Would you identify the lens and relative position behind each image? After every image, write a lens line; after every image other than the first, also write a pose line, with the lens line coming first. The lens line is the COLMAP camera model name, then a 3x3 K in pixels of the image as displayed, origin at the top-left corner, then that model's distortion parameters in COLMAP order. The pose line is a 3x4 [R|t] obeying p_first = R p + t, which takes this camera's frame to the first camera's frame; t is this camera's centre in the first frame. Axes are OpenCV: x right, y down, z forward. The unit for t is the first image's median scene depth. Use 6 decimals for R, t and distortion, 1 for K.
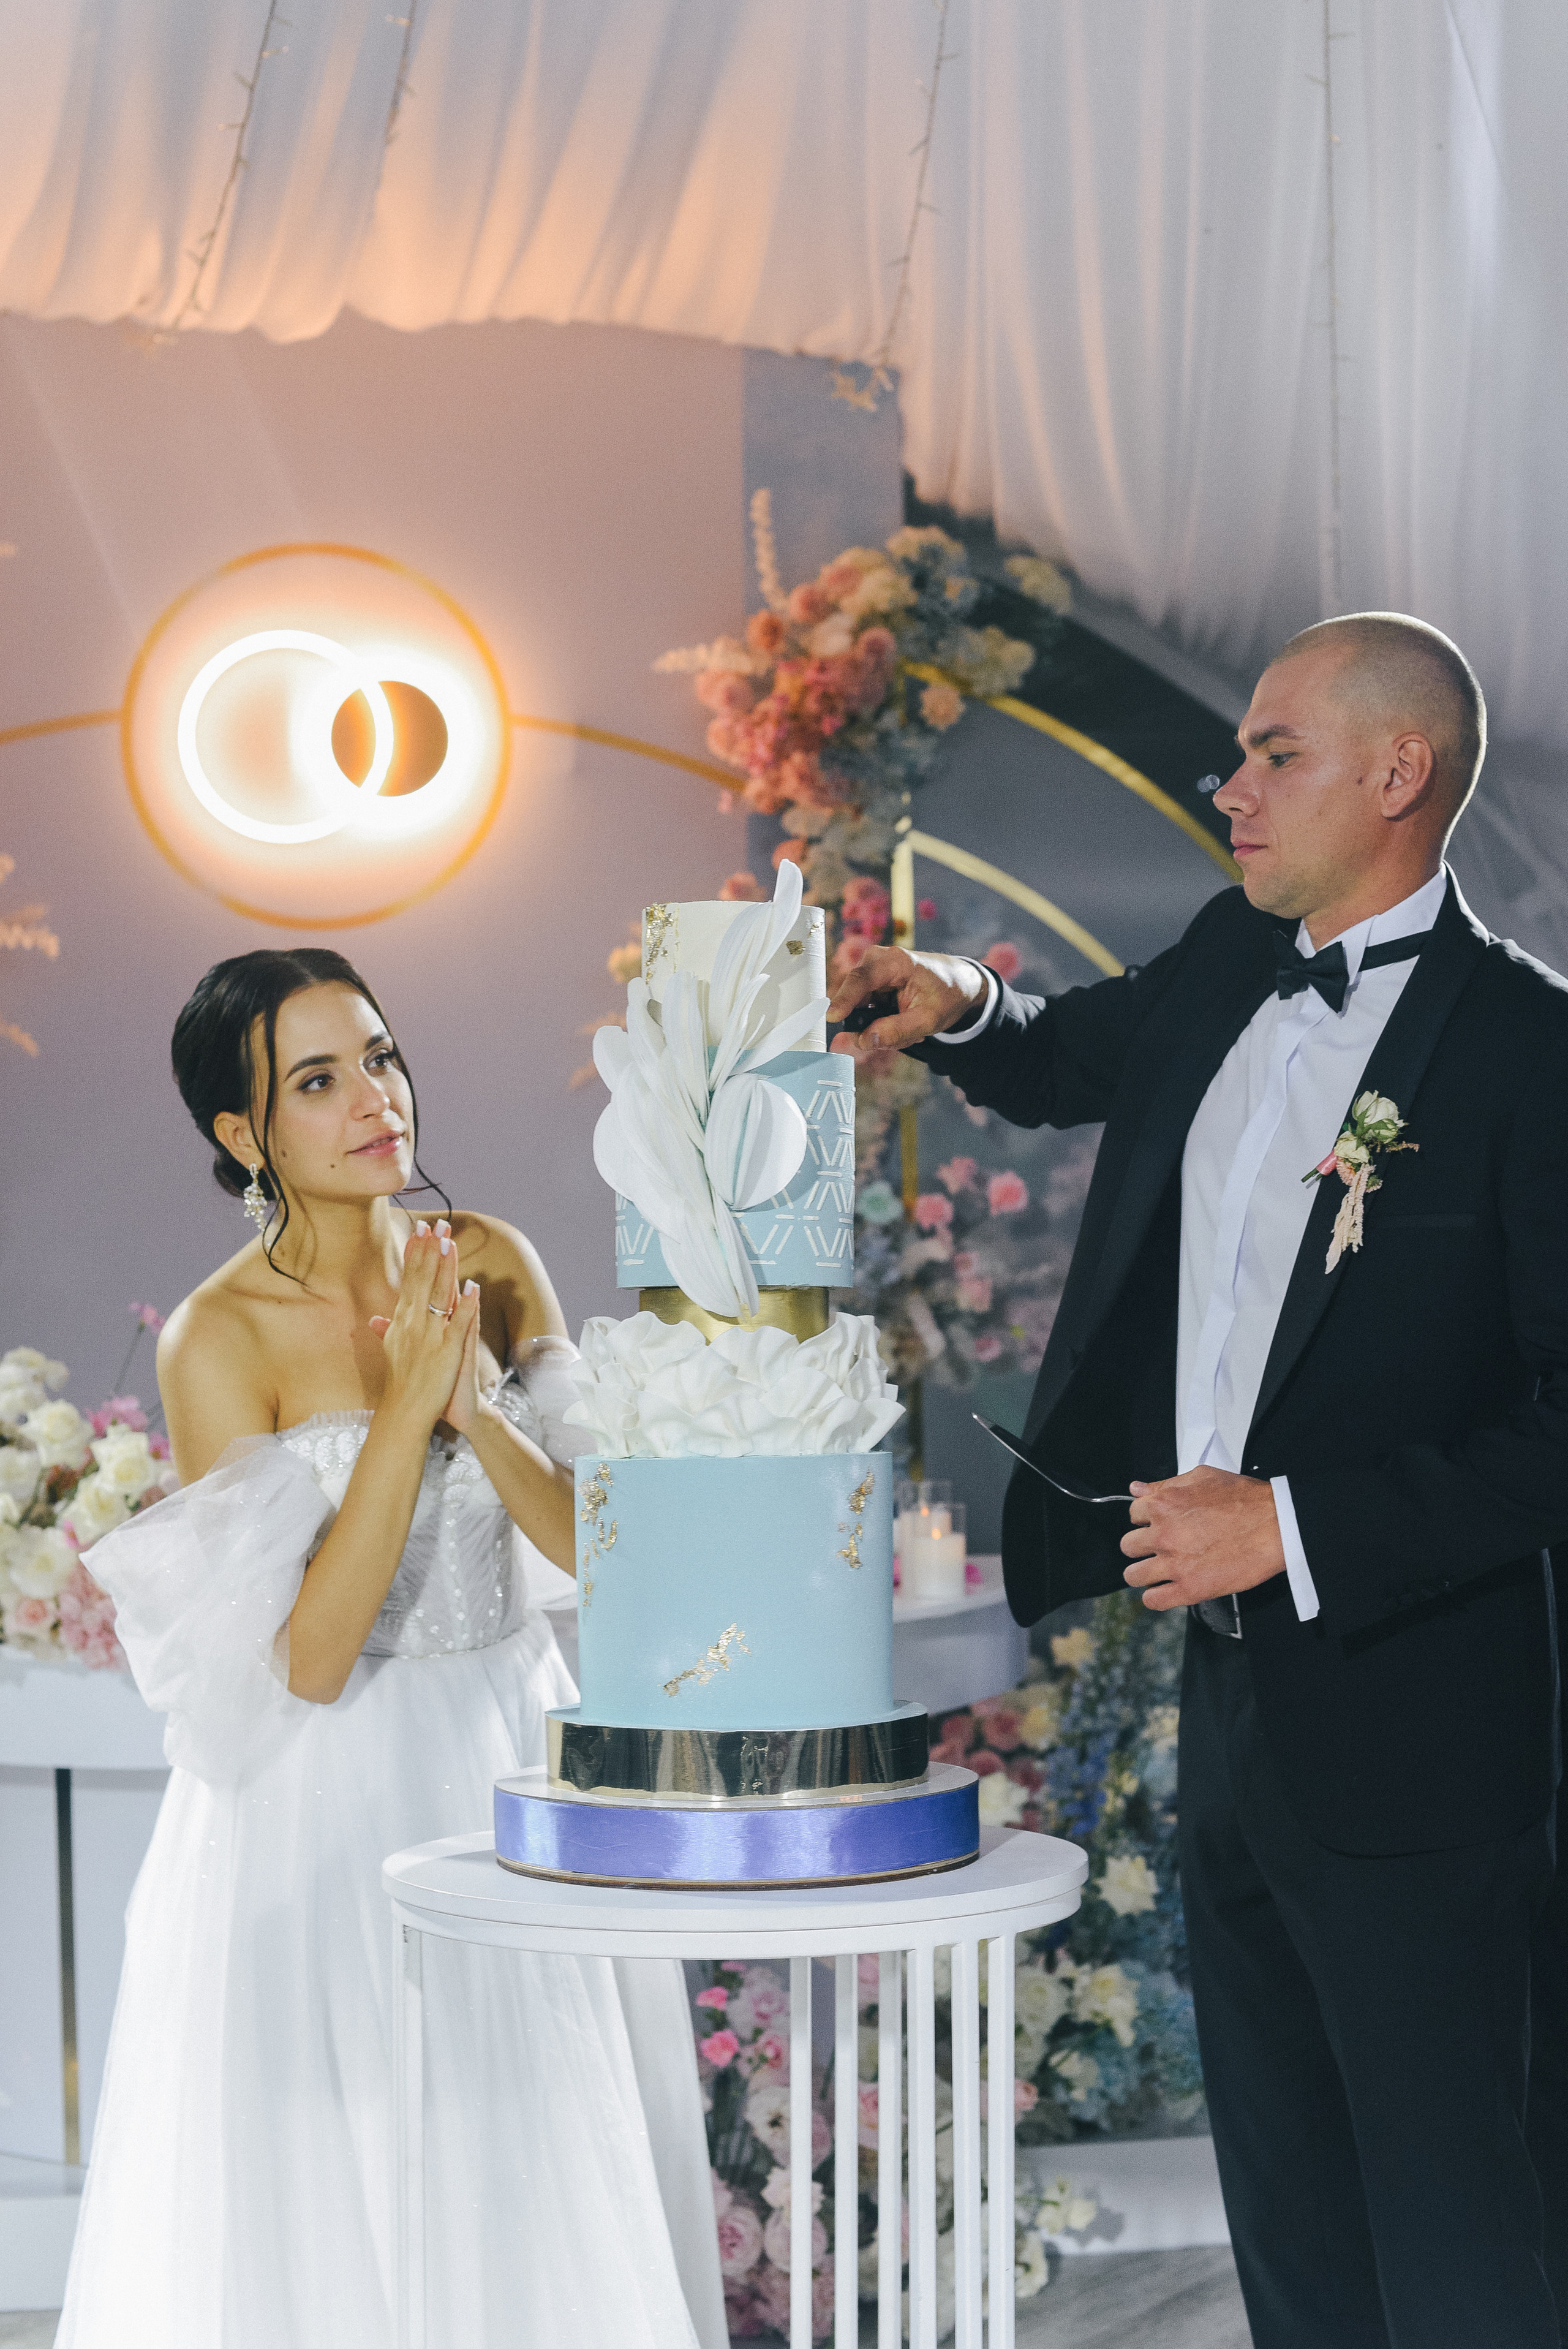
lens RADIAL K [[3803.9, 0, 784.0], [0, 3803.9, 1174.5], [0, 0, 1]] dist [-0.151384, 0.009292]
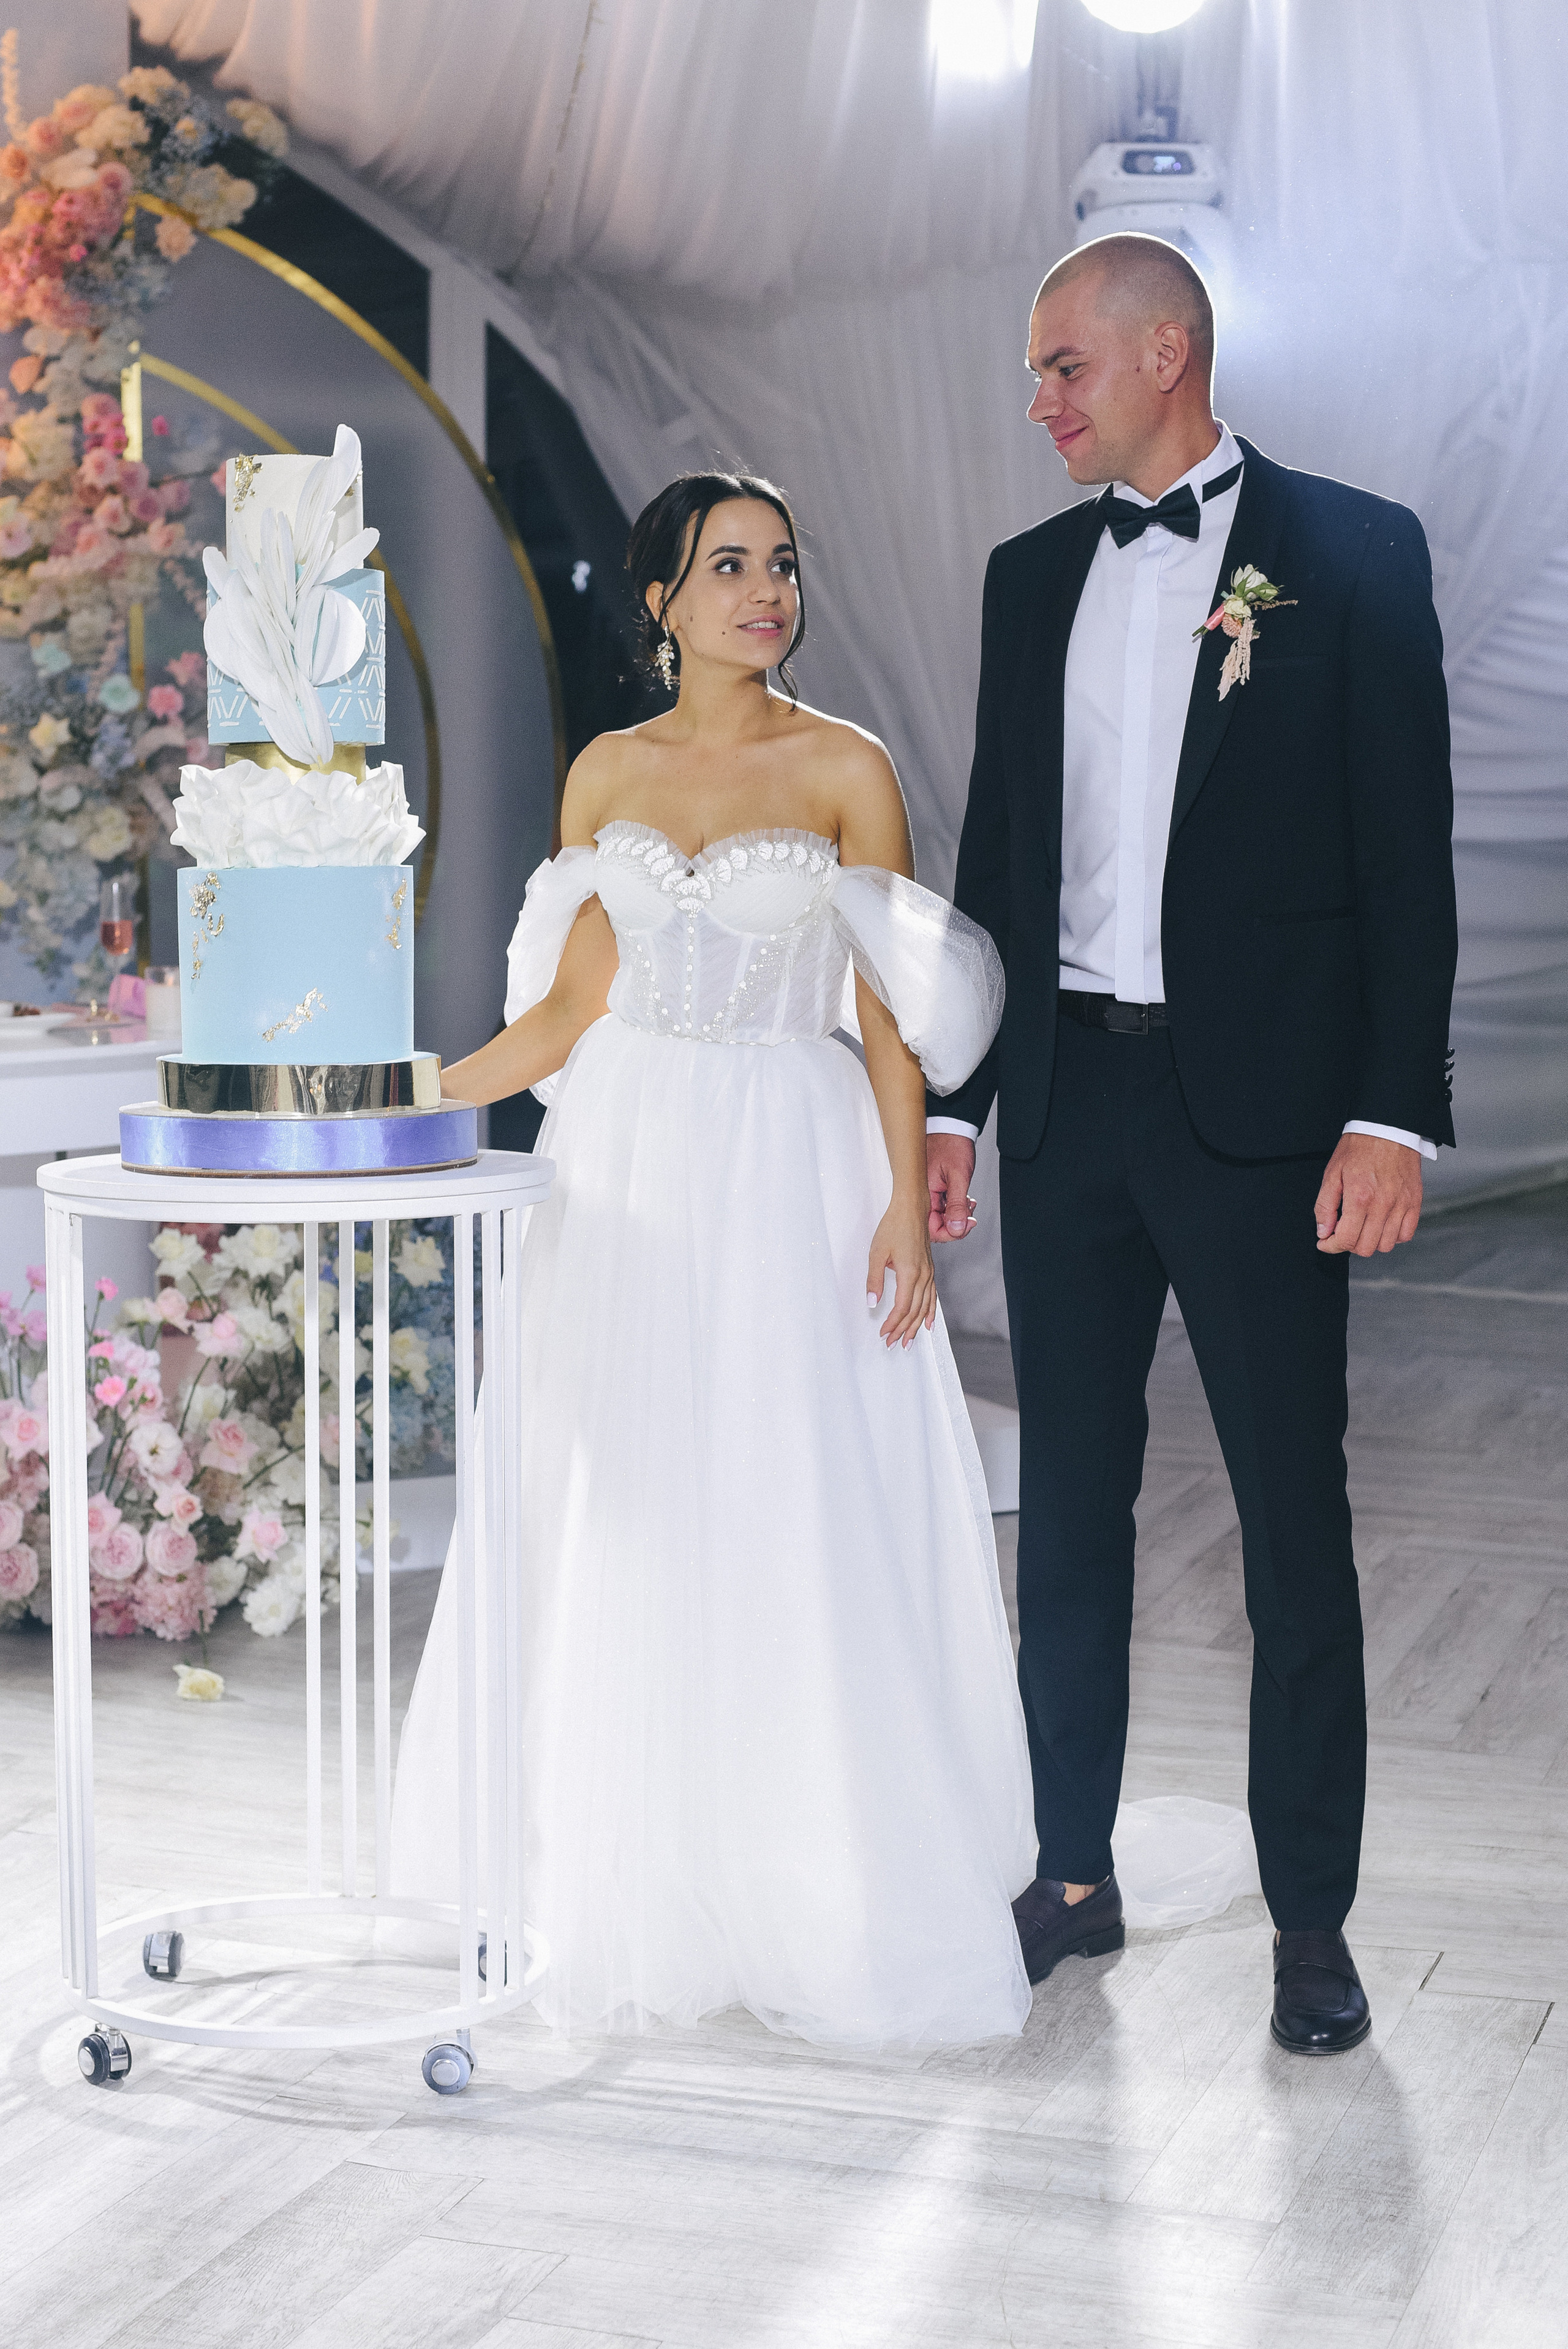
lens RADIAL K [[3936.1, 0, 784.6], [0, 3936.1, 1346.6], [0, 0, 1]] dist [-0.162659, 0.087803]
pose [[0.966126, -0.023711, 0.256981, -0.083536], [-0.019879, 0.985974, 0.165711, 0.002904], [-0.257306, -0.165206, 0.952103, -0.161141]]
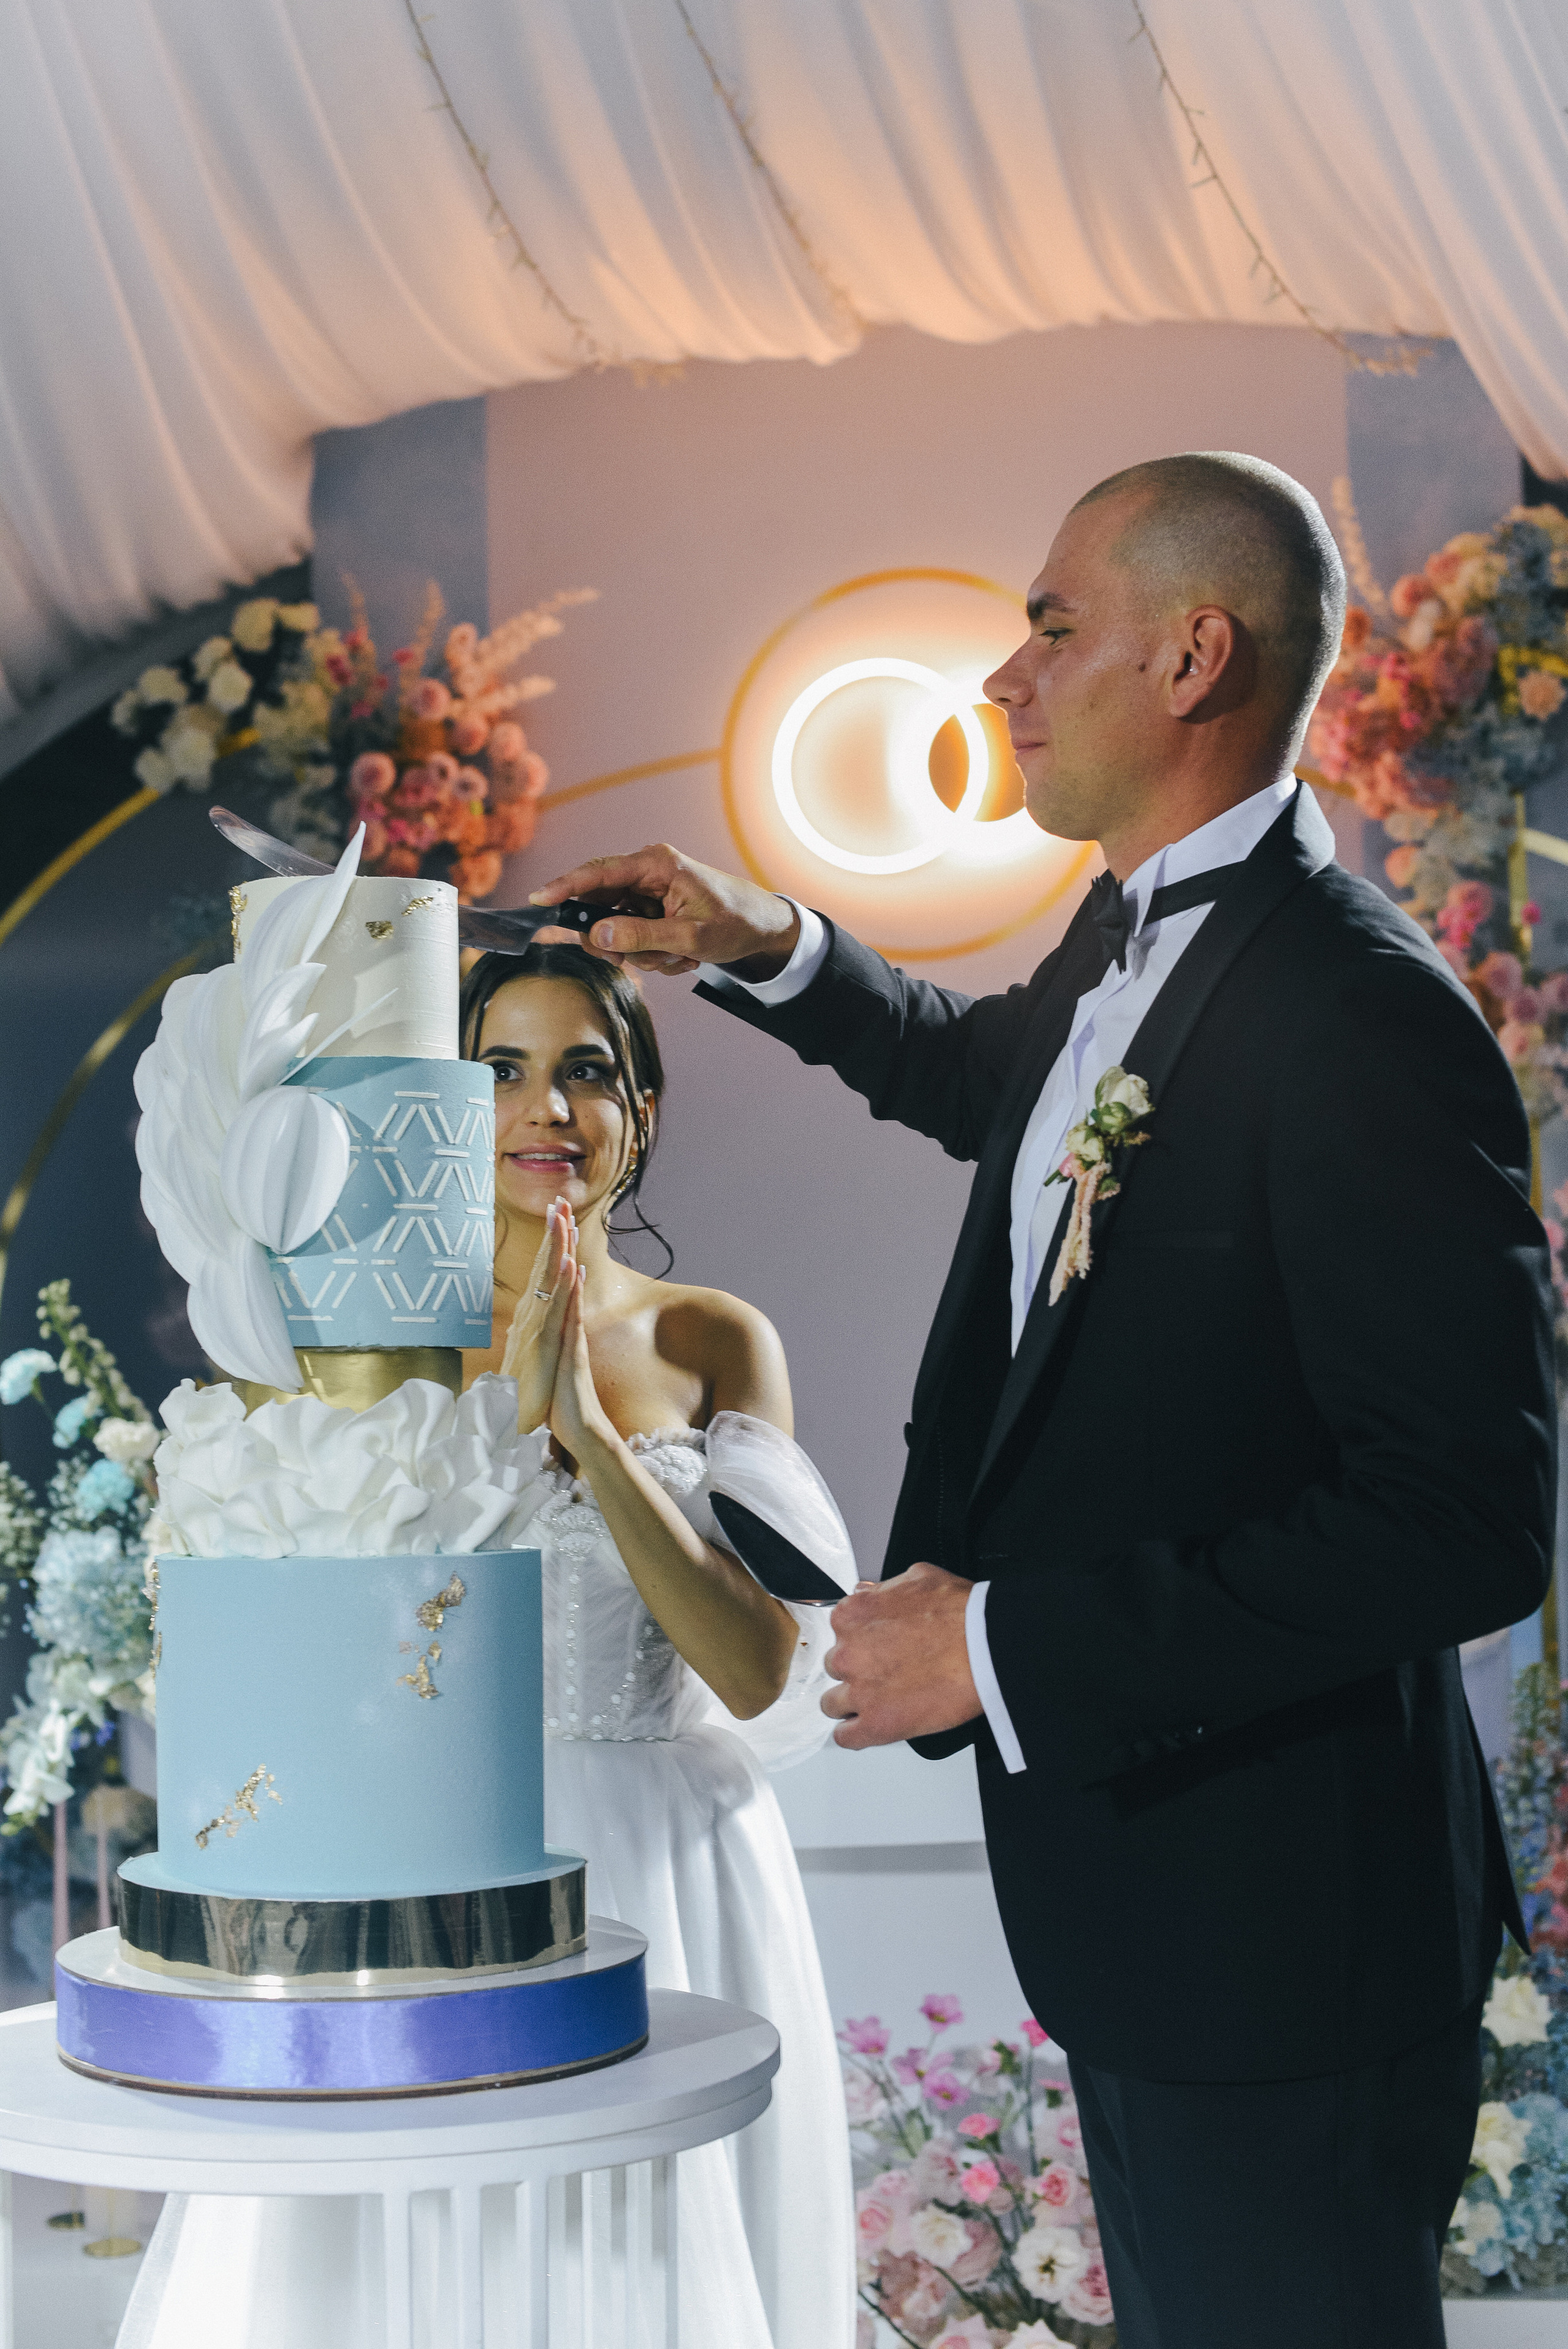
lens RADIAL K [[3568.6, 0, 784.0], [0, 3568.6, 1174.5], [0, 0, 1]] dist [-0.099669, -0.136974]
pose [[0.952611, -0.027850, -0.302915, 0.125194], [0.024558, 0.999591, -0.014673, 0.002369], [0.303200, 0.006539, 0.952905, 0.119747]]
